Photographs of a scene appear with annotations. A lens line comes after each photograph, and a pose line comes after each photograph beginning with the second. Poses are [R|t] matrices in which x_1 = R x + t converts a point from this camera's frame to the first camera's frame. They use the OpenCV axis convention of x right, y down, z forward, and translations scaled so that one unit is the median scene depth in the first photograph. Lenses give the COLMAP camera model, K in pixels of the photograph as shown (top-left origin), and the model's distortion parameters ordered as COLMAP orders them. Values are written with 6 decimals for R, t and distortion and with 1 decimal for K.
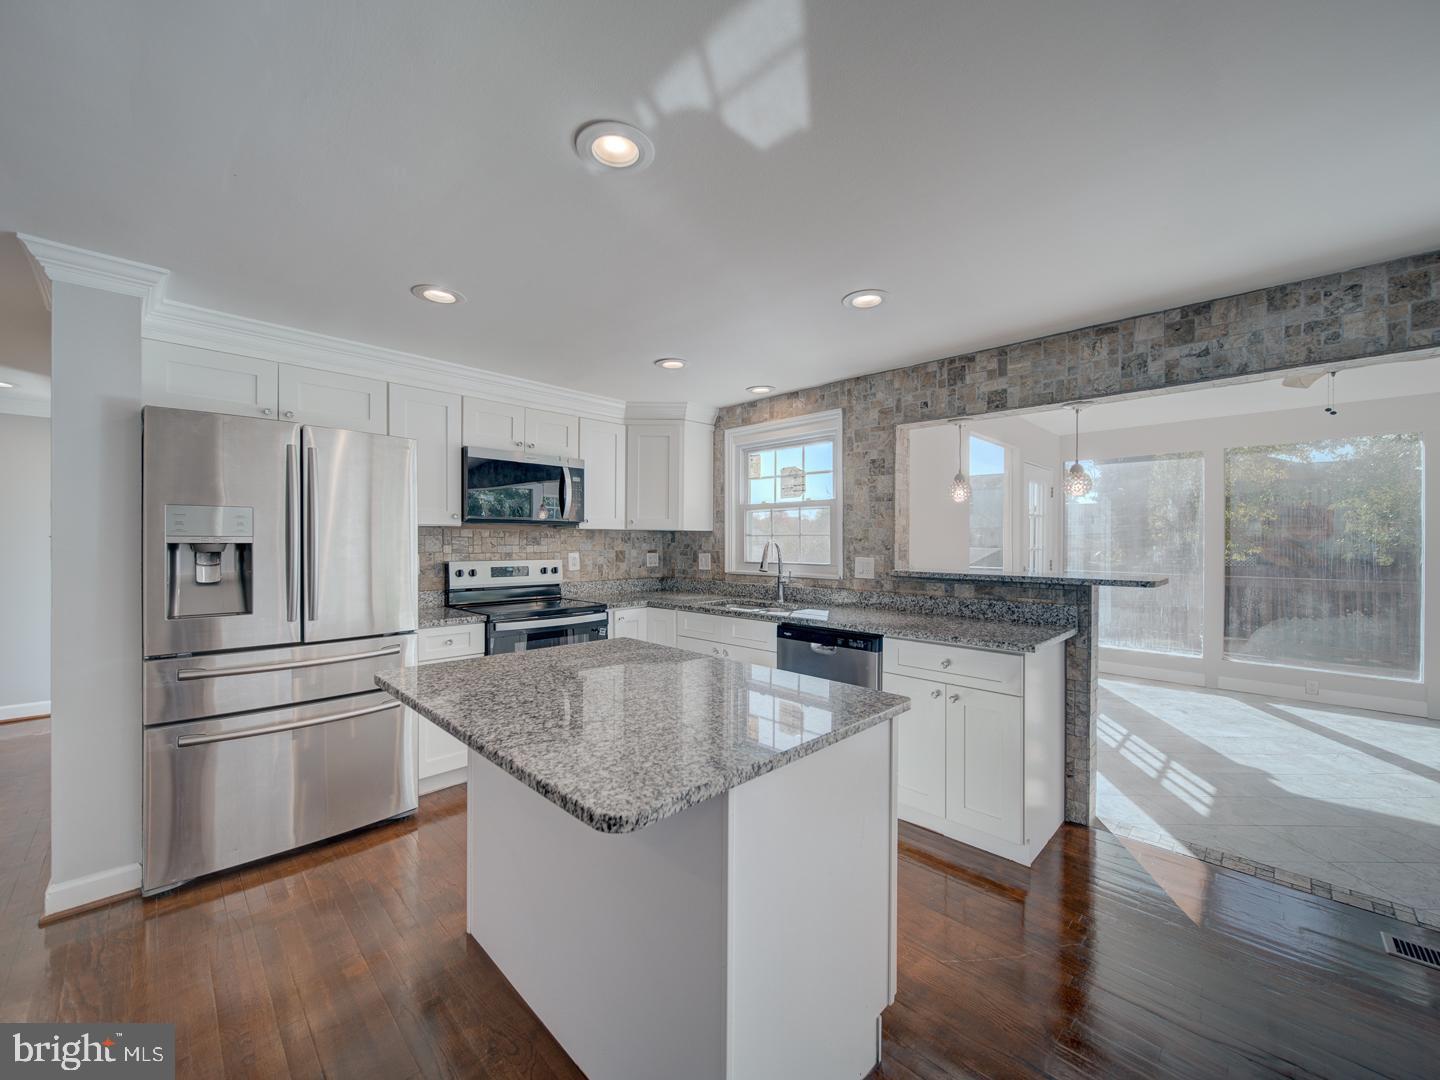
lens RADIAL K [[565.0, 0, 720.9], [0, 565.0, 541.7], [0, 0, 1]] dist [-0.001150, -0.001522]
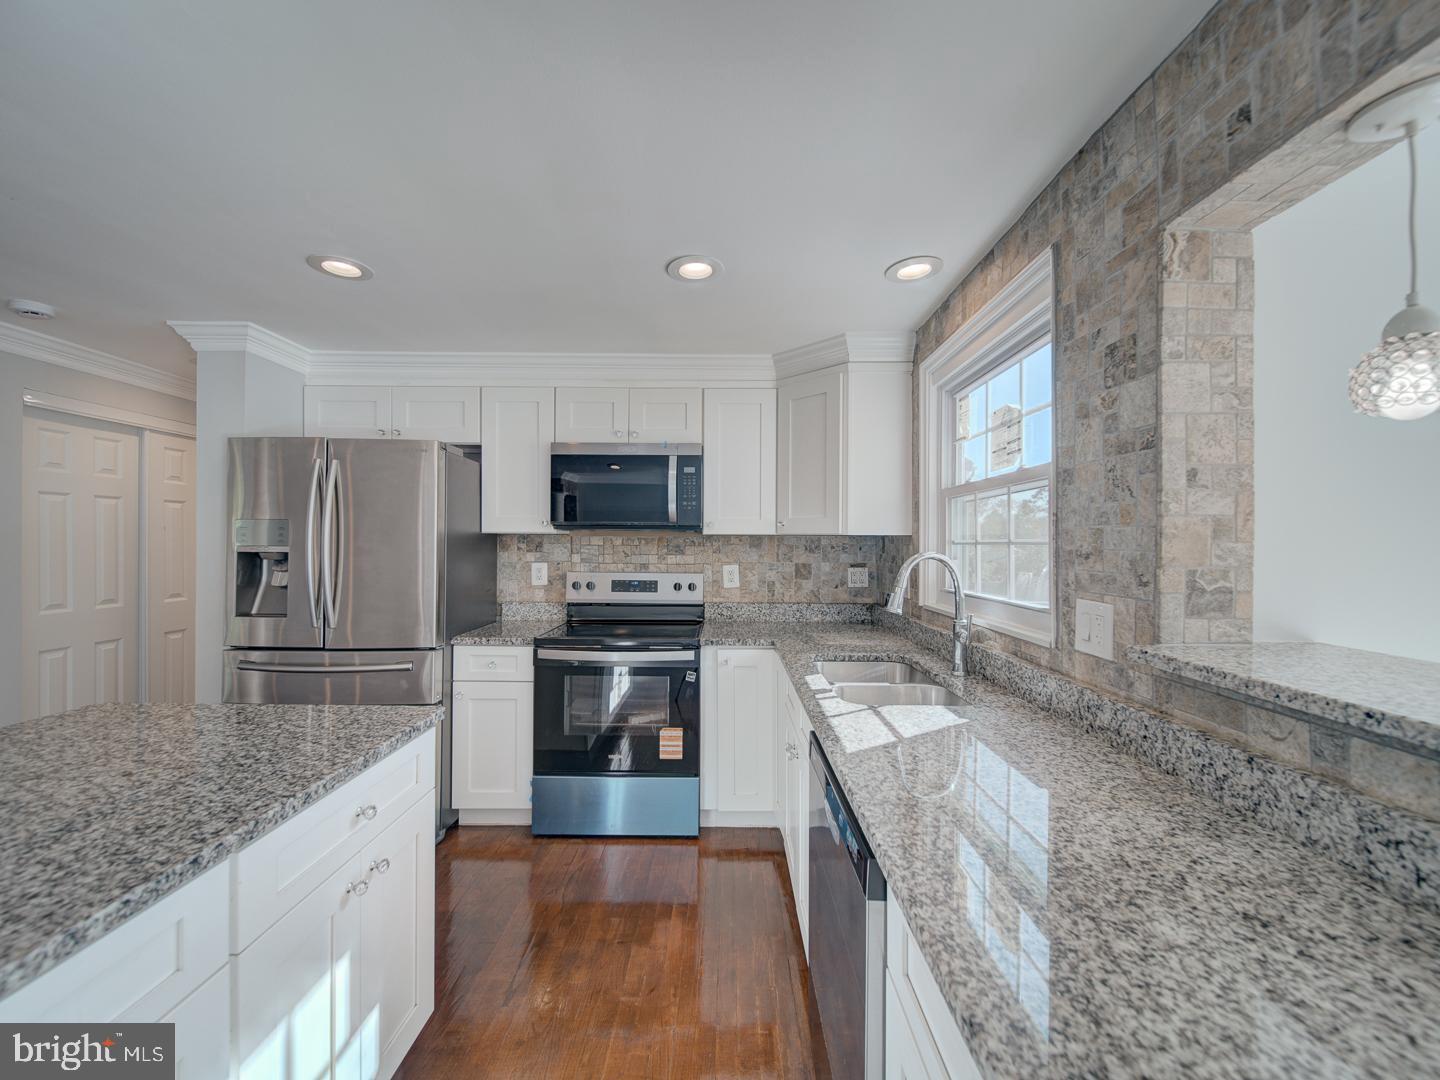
lens RADIAL K [[565.0, 0, 723.4], [0, 565.0, 542.1], [0, 0, 1]] dist [-0.001150, -0.001522]
pose [[0.702198, -0.000100, -0.711981, 0.339589], [-0.004028, 0.999983, -0.004112, -0.010196], [0.711970, 0.005755, 0.702186, 0.525600]]
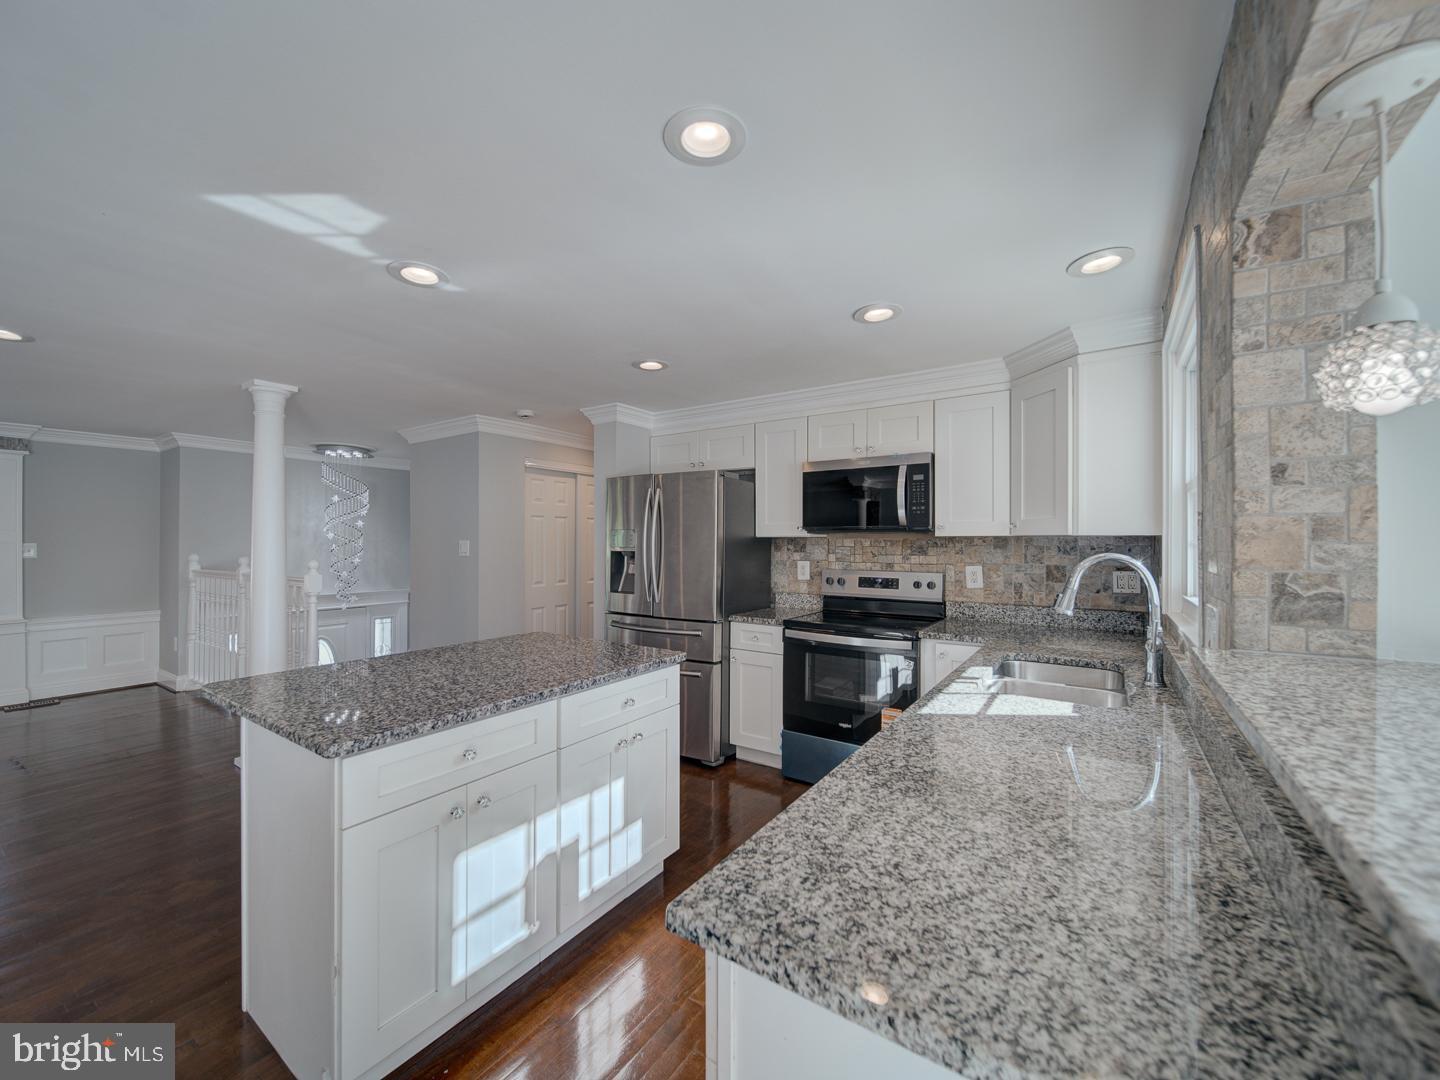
lens RADIAL K [[565.0, 0, 725.4], [0, 565.0, 542.2], [0, 0, 1]] dist [-0.001150, -0.001522]
pose [[0.190739, -0.003874, -0.981633, 0.535831], [-0.002212, 0.999988, -0.004376, -0.011159], [0.981638, 0.003006, 0.190728, 0.595777]]
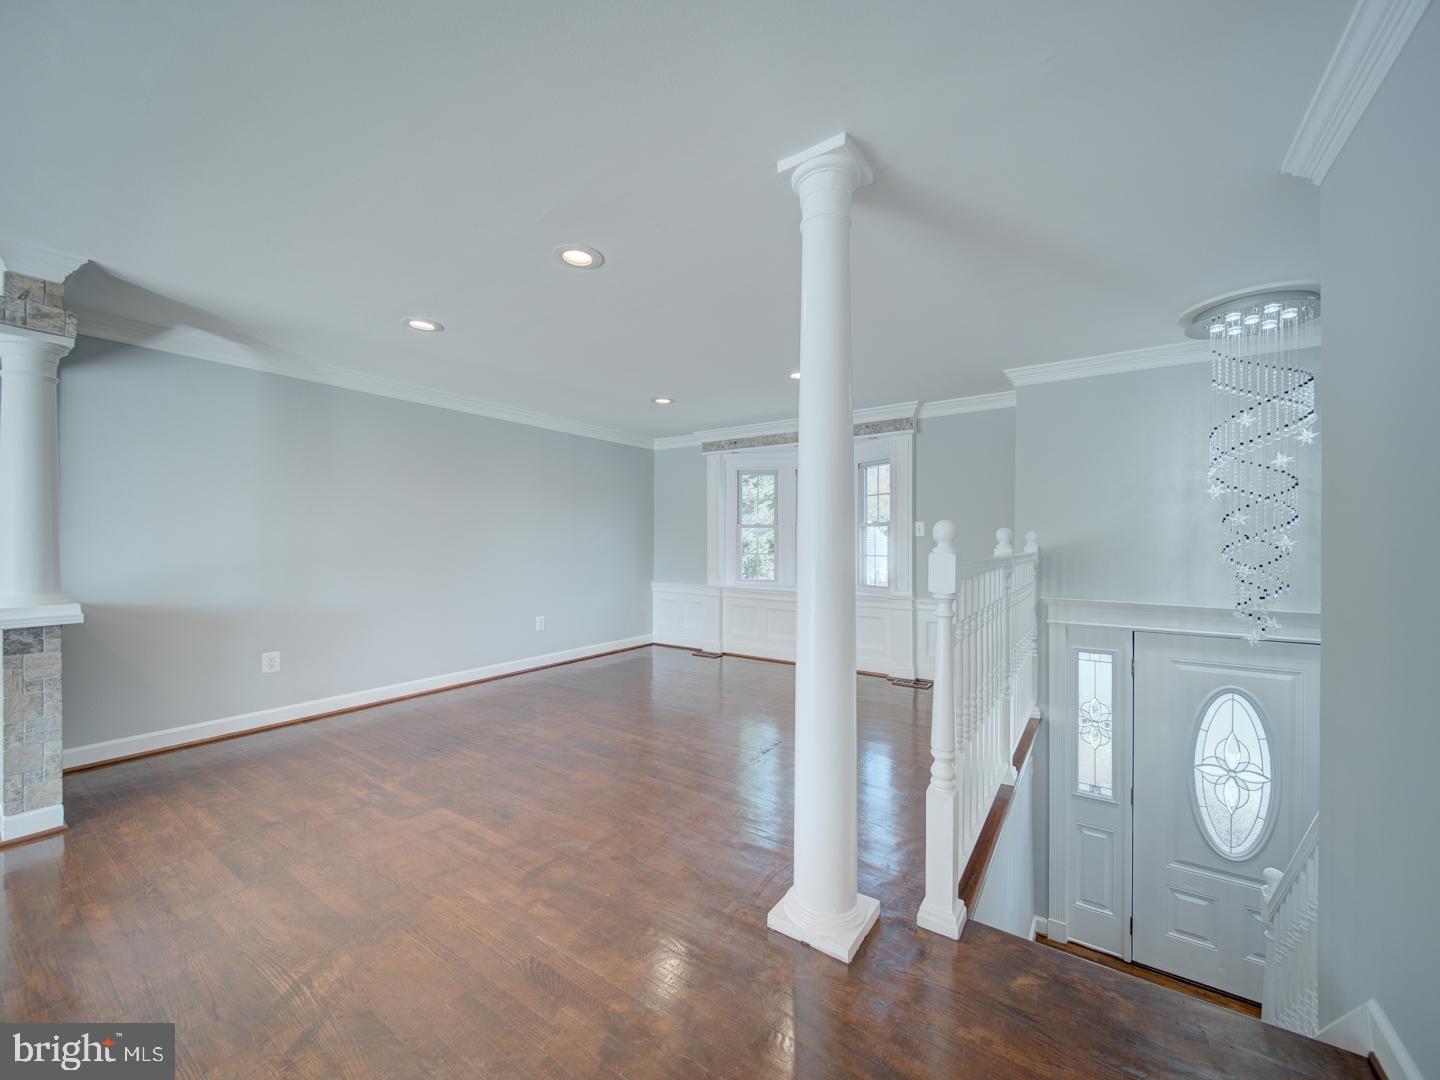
lens RADIAL K [[565.0, 0, 723.7], [0, 565.0, 538.9], [0, 0, 1]] dist [-0.001150, -0.001522]
pose [[-0.986202, -0.001017, -0.165542, -0.396425], [-0.000949, 0.999999, -0.000487, 0.032258], [0.165543, -0.000323, -0.986203, 0.480623]]
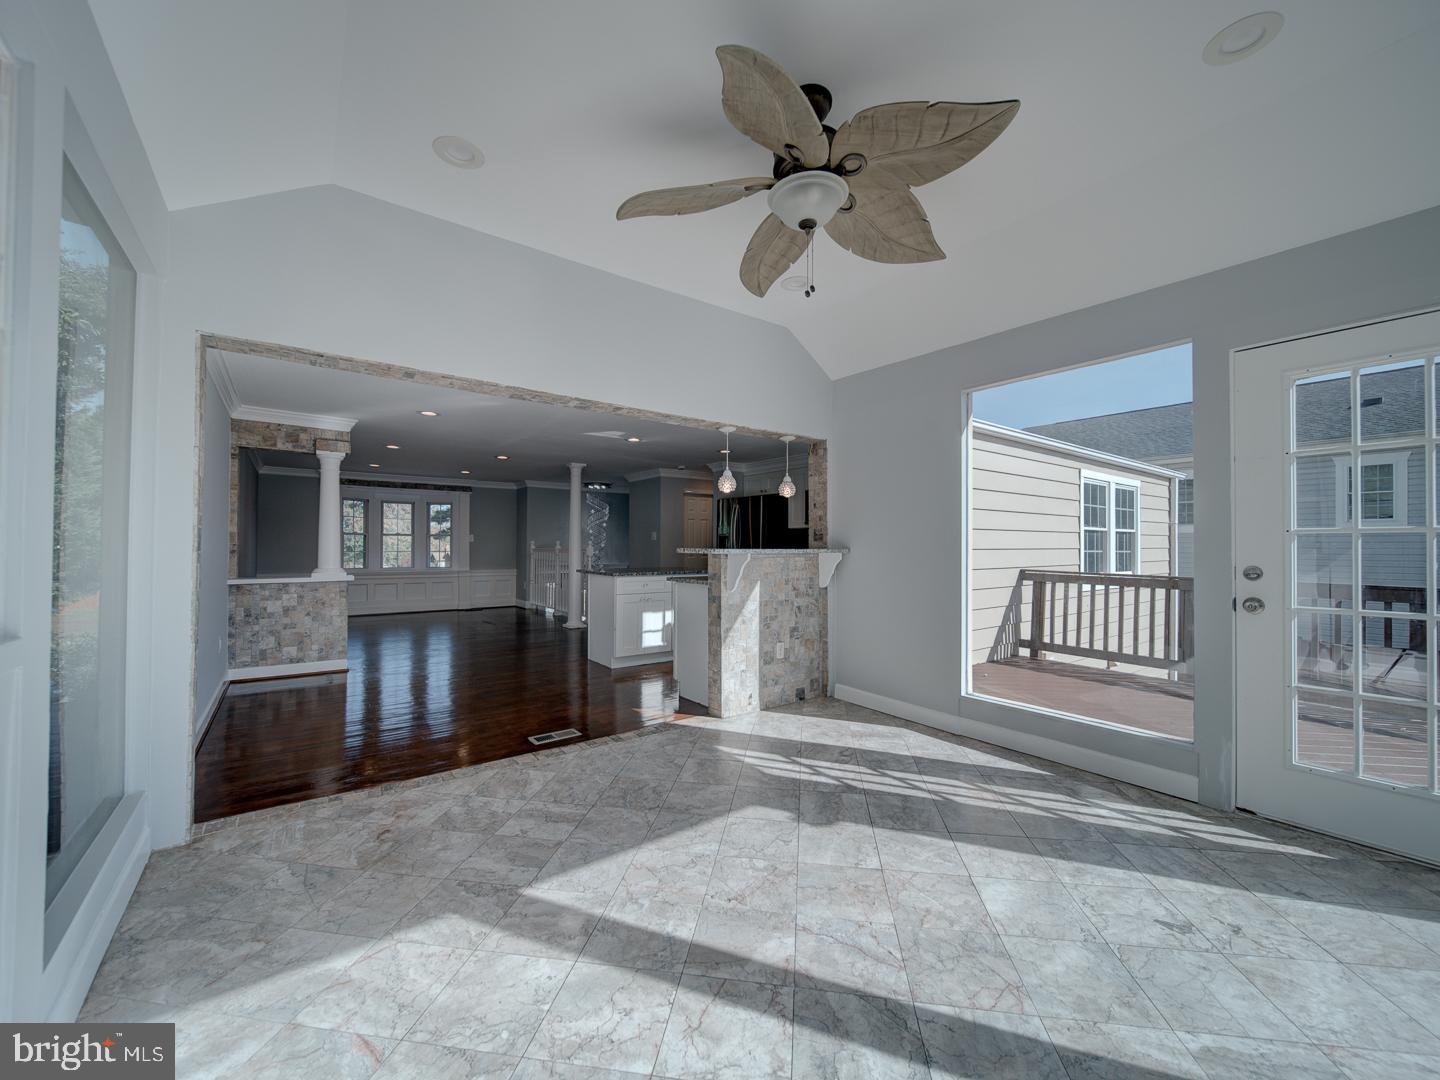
lens RADIAL K [[565.0, 0, 728.5], [0, 565.0, 542.1], [0, 0, 1]] dist [-0.001150, -0.001522]
pose [[-0.137448, -0.008785, -0.990470, 1.582005], [-0.005137, 0.999954, -0.008156, 0.043550], [0.990496, 0.003967, -0.137487, 0.924323]]
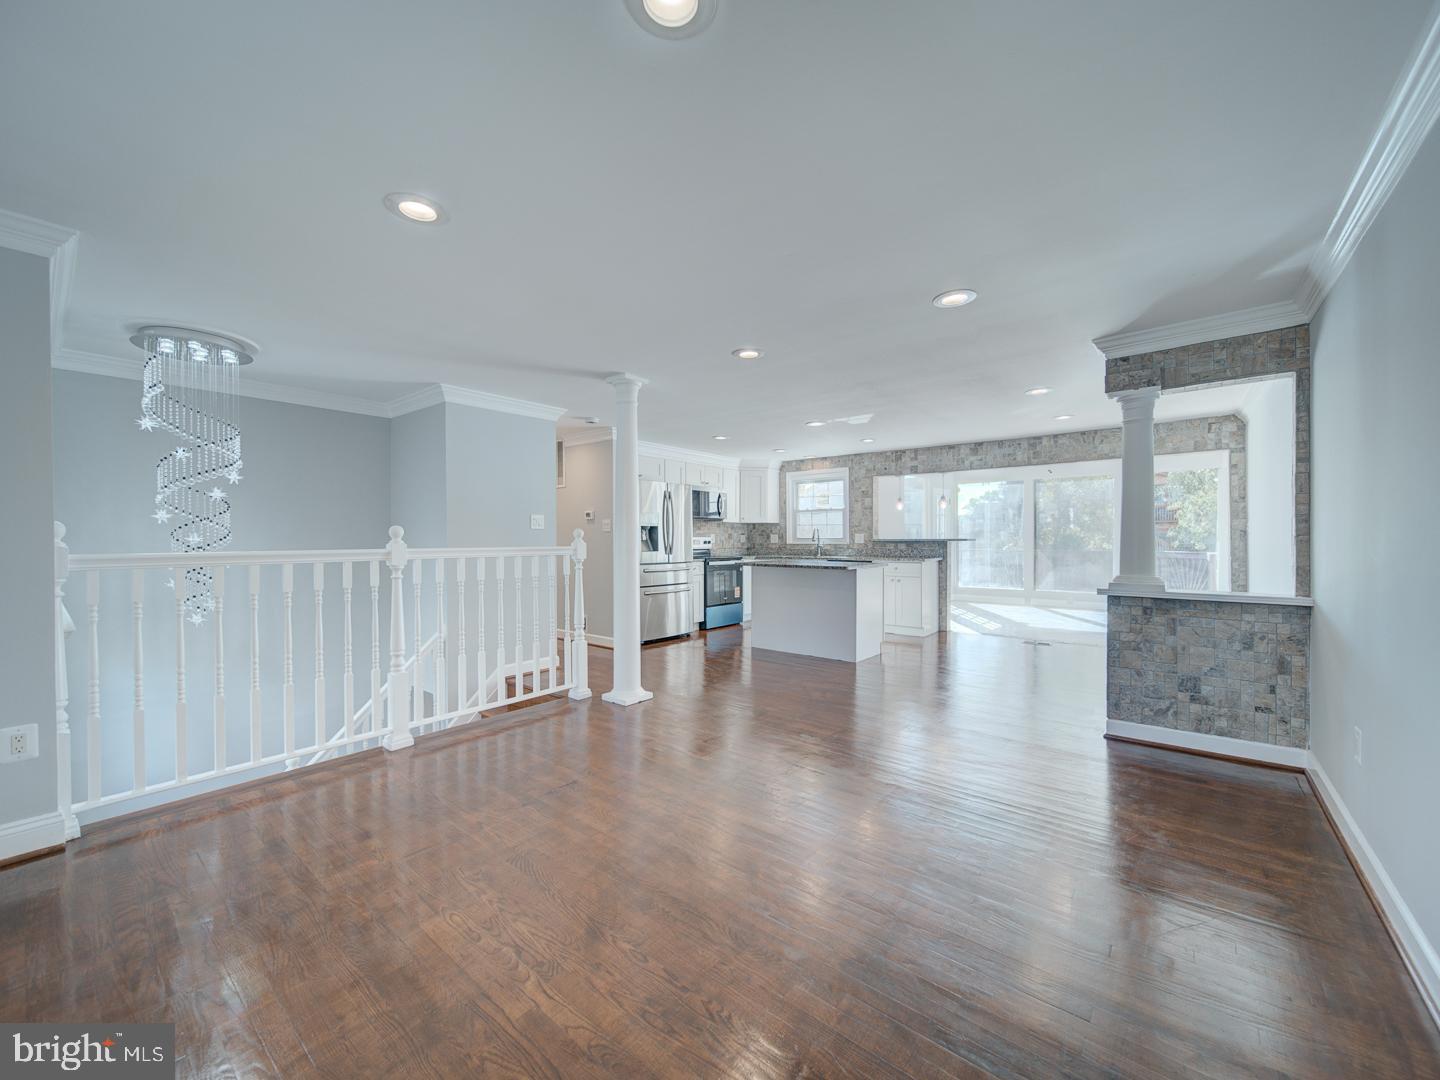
lens RADIAL K [[565.0, 0, 718.3], [0, 565.0, 540.4], [0, 0, 1]] dist [-0.001150, -0.001522]
pose [[0.996413, -0.006455, 0.084378, -0.483123], [0.006208, 0.999976, 0.003184, 0.041540], [-0.084397, -0.002649, 0.996429, -1.166017]]
